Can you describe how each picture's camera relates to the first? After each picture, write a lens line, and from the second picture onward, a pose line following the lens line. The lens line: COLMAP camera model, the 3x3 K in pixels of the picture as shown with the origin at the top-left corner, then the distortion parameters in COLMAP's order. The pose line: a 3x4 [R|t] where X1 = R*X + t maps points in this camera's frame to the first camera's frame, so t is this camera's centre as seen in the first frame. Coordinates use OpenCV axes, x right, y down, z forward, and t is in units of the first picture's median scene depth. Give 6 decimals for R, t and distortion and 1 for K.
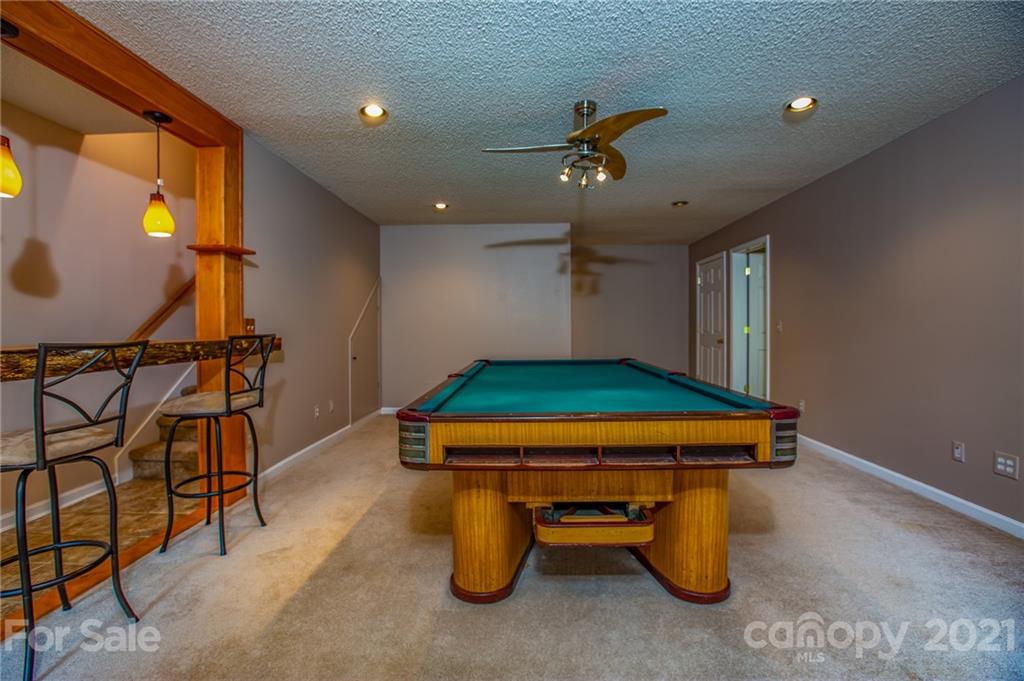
lens RADIAL K [[467.0, 0, 512.2], [0, 467.0, 333.7], [0, 0, 1]] dist [-0.034129, 0.000092]
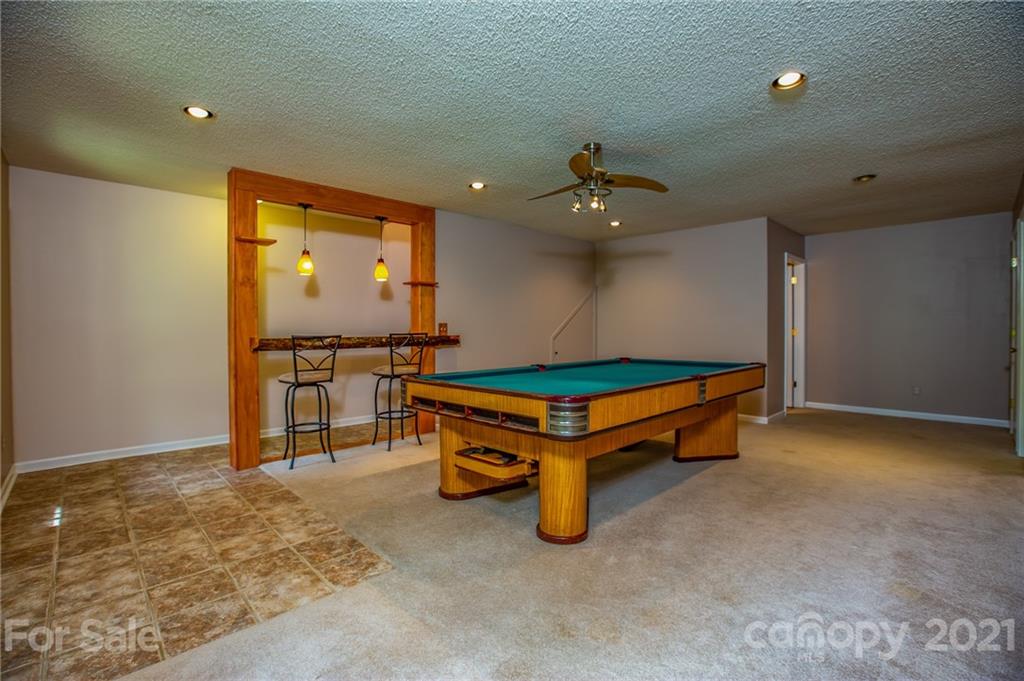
lens RADIAL K [[467.0, 0, 515.1], [0, 467.0, 336.1], [0, 0, 1]] dist [-0.034129, 0.000092]
pose [[0.721188, 0.013200, -0.692614, 1.146376], [-0.008952, 0.999913, 0.009736, -0.008767], [0.692682, -0.000822, 0.721243, -0.015327]]
